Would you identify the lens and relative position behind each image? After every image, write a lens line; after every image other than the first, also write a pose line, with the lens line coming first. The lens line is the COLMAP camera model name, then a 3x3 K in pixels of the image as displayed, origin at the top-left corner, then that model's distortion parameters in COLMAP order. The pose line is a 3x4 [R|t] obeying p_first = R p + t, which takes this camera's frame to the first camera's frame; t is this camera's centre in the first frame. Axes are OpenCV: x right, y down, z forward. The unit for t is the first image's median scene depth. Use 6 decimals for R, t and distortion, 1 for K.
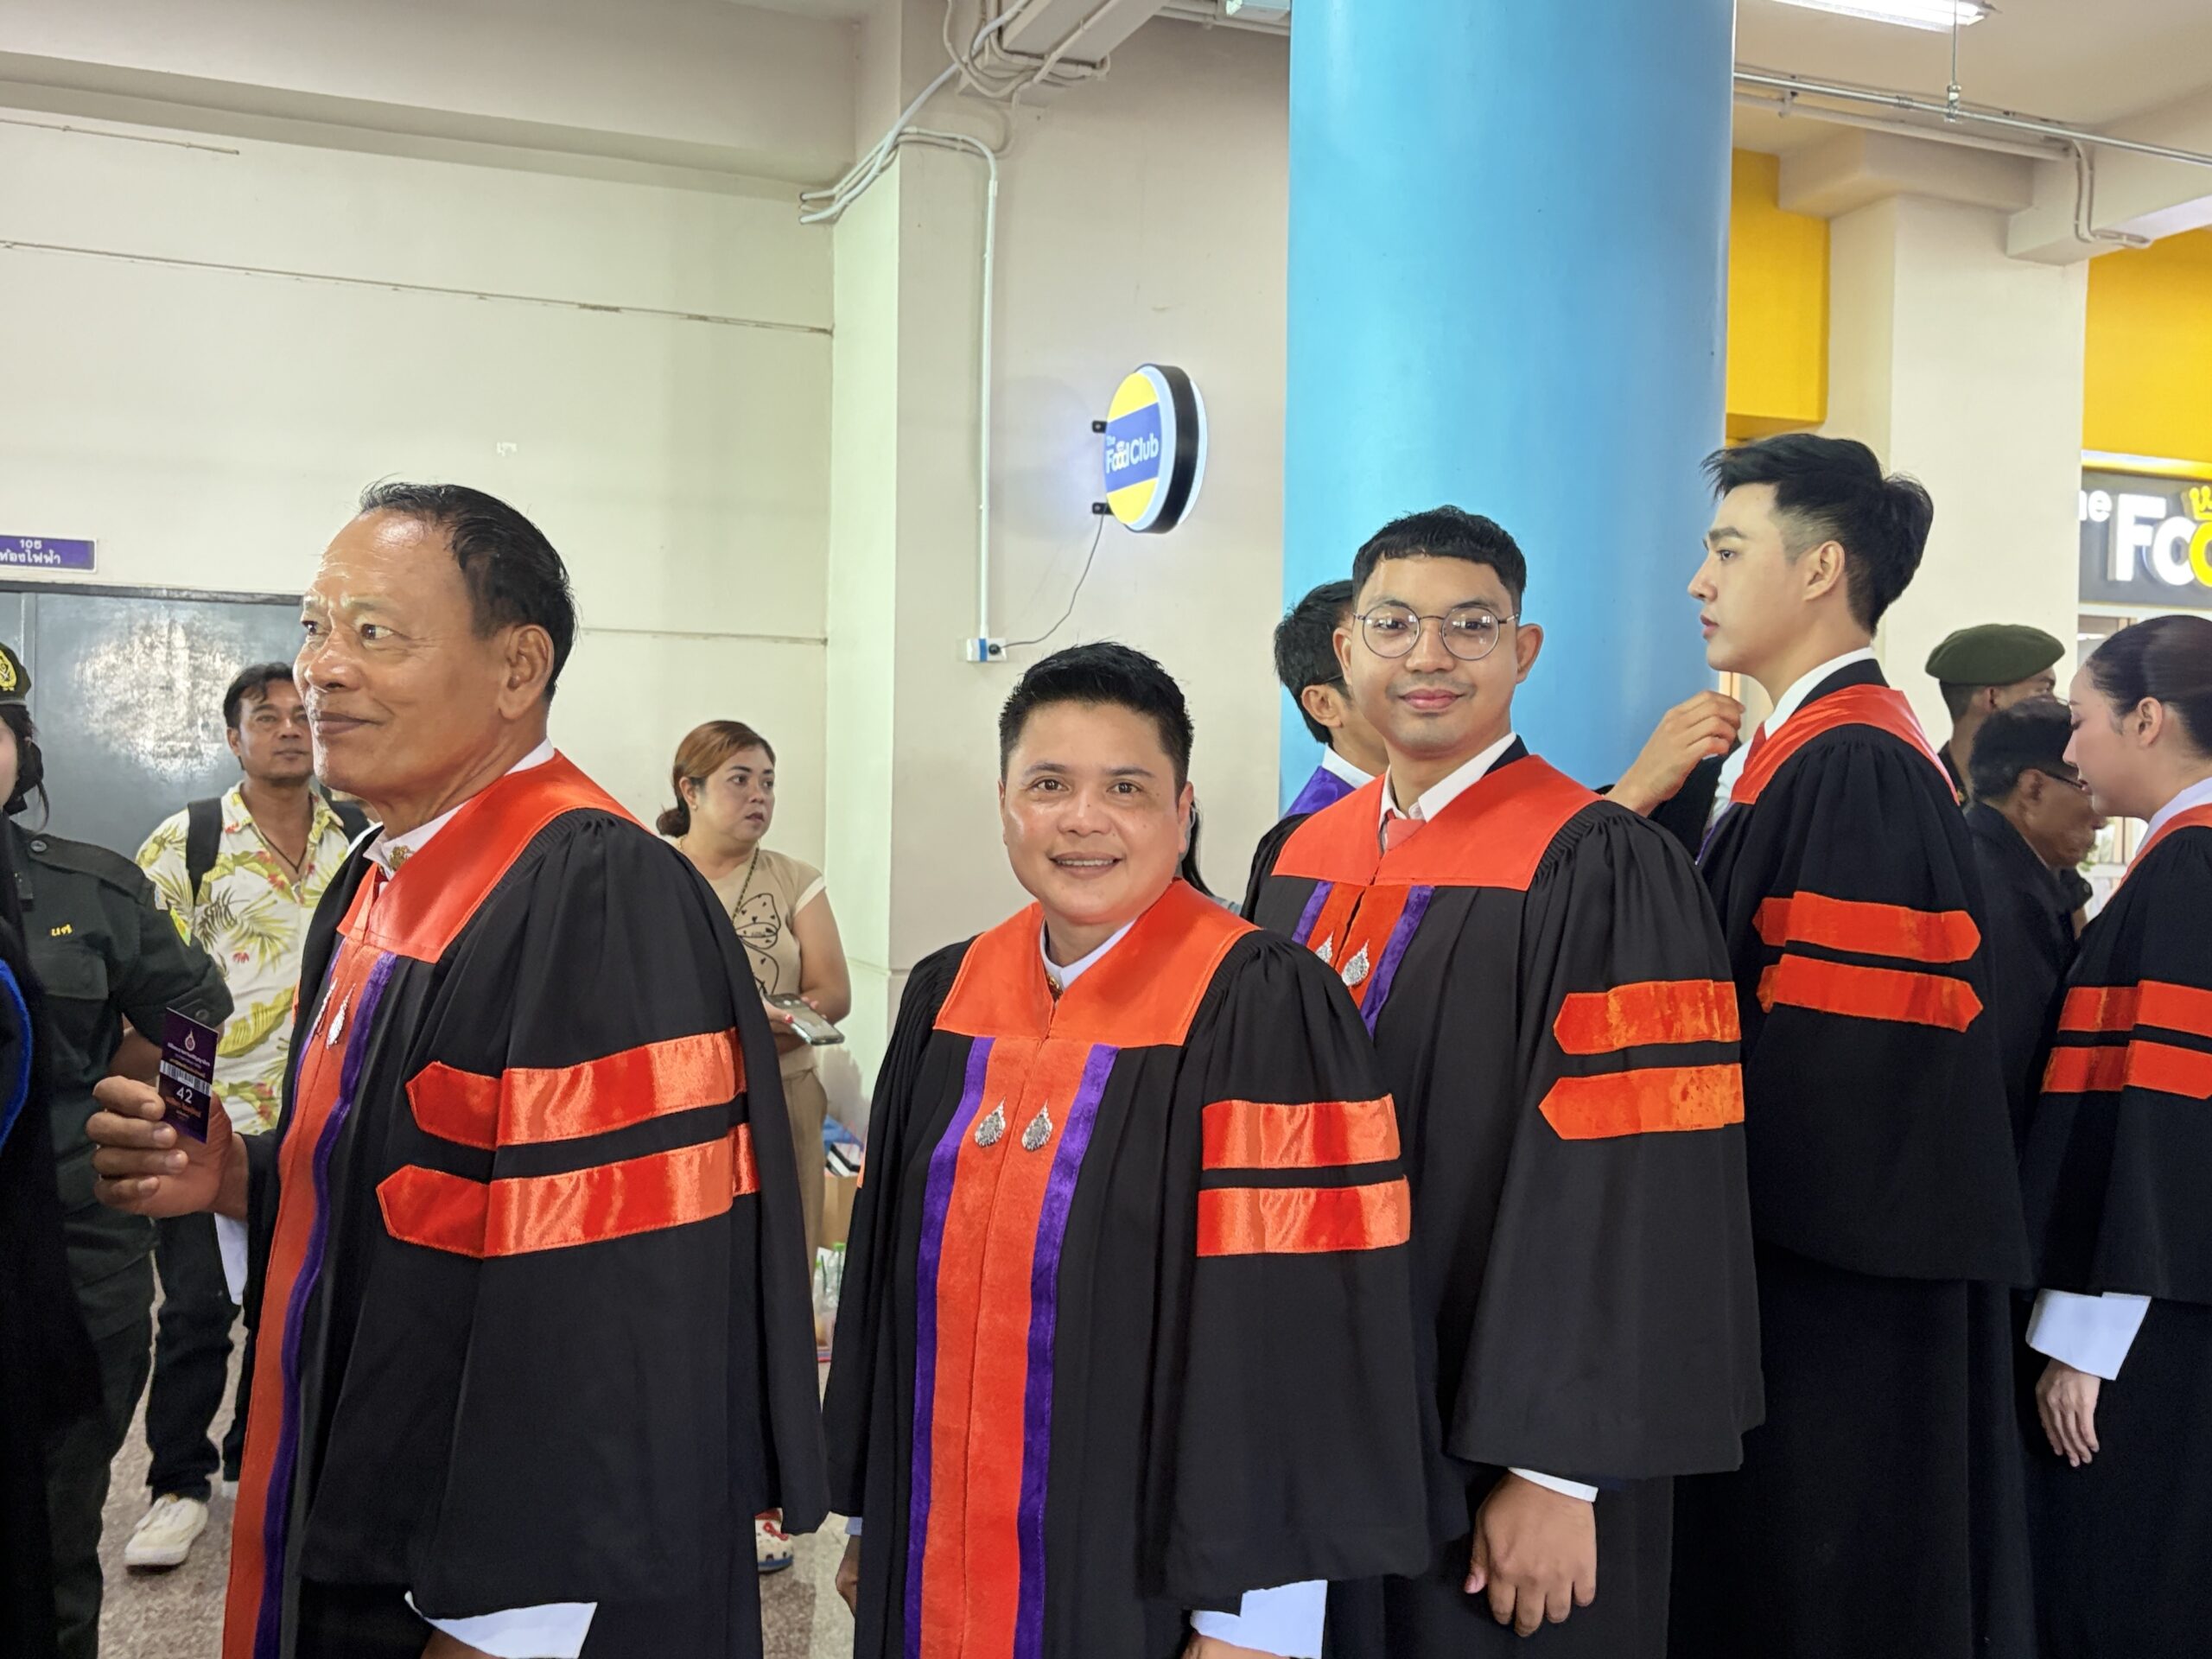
lens RADIAL K [[2097.6, 0, 1106.0], [0, 2097.6, 829.5], [0, 0, 1]] dist [0.005683, -0.001919]
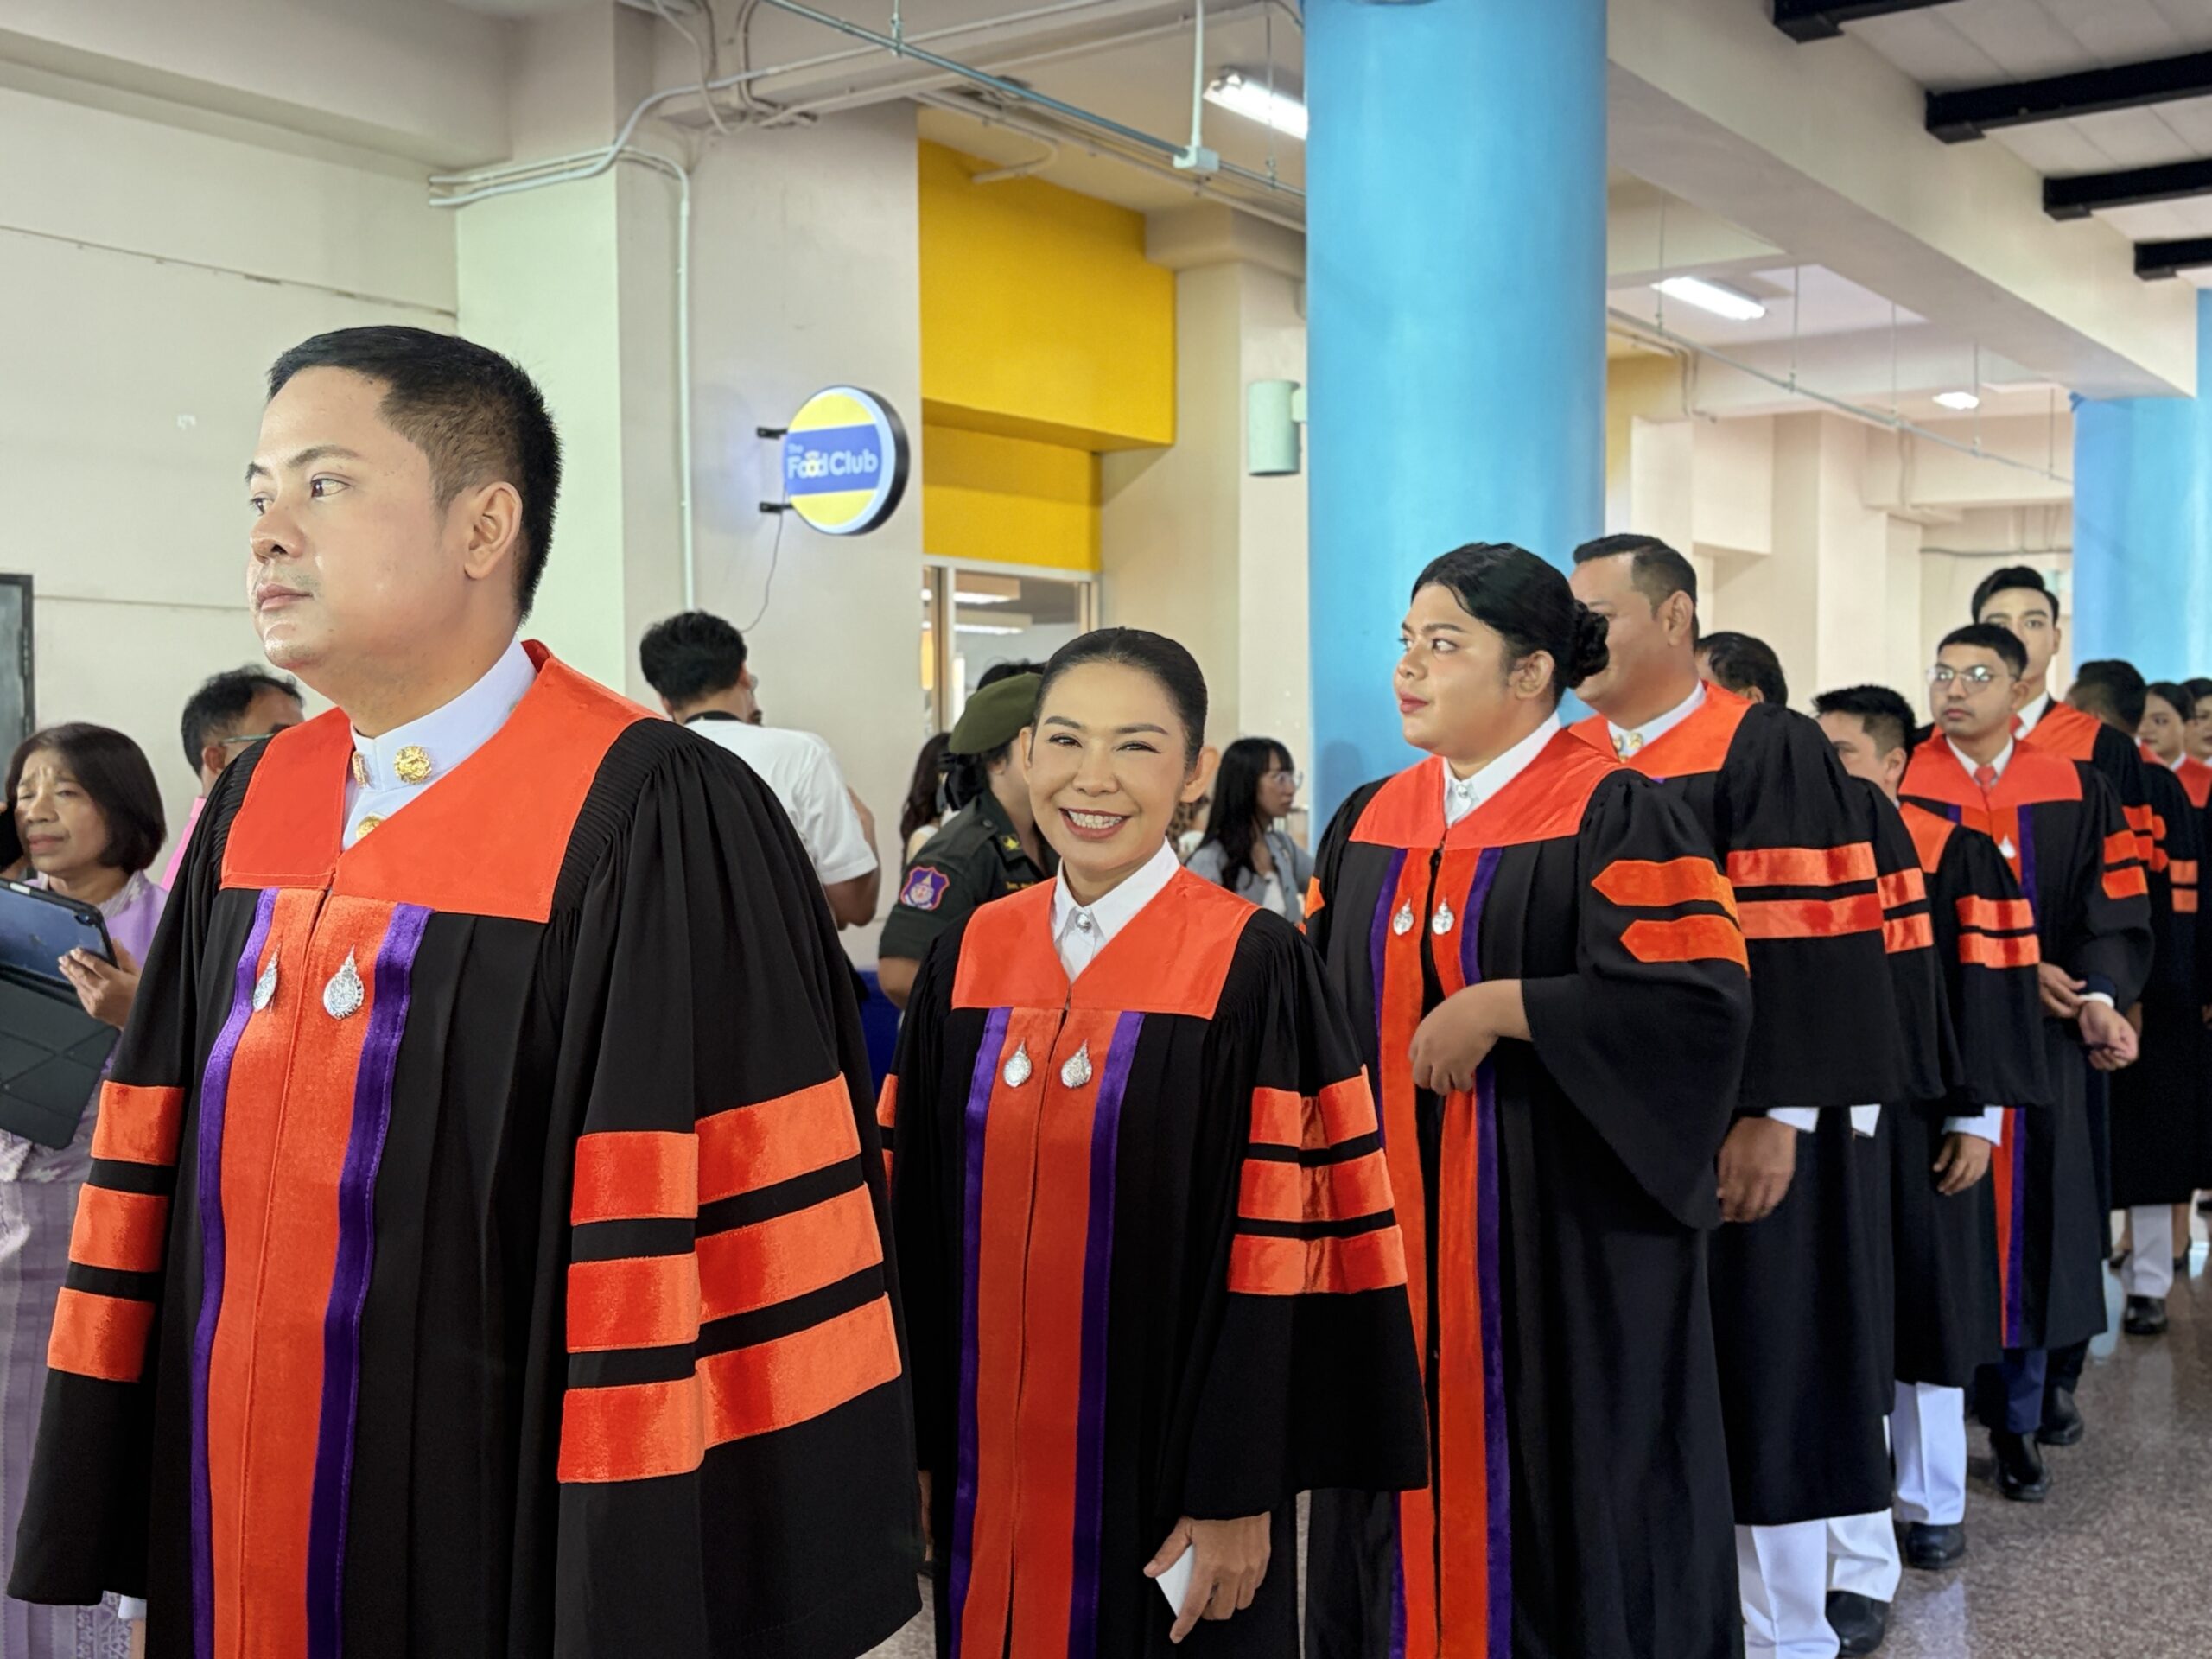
lens RADIAL K [[2466.5, 0, 1106.0], [0, 2466.5, 829.5], [0, 0, 1]] dist [0.008021, 0.031714]
pose [[0.823181, -0.042162, 0.566212, -0.607840], [0.033555, 0.999109, 0.025612, -0.011716], [-0.566787, -0.002084, 0.823862, -0.168953]]
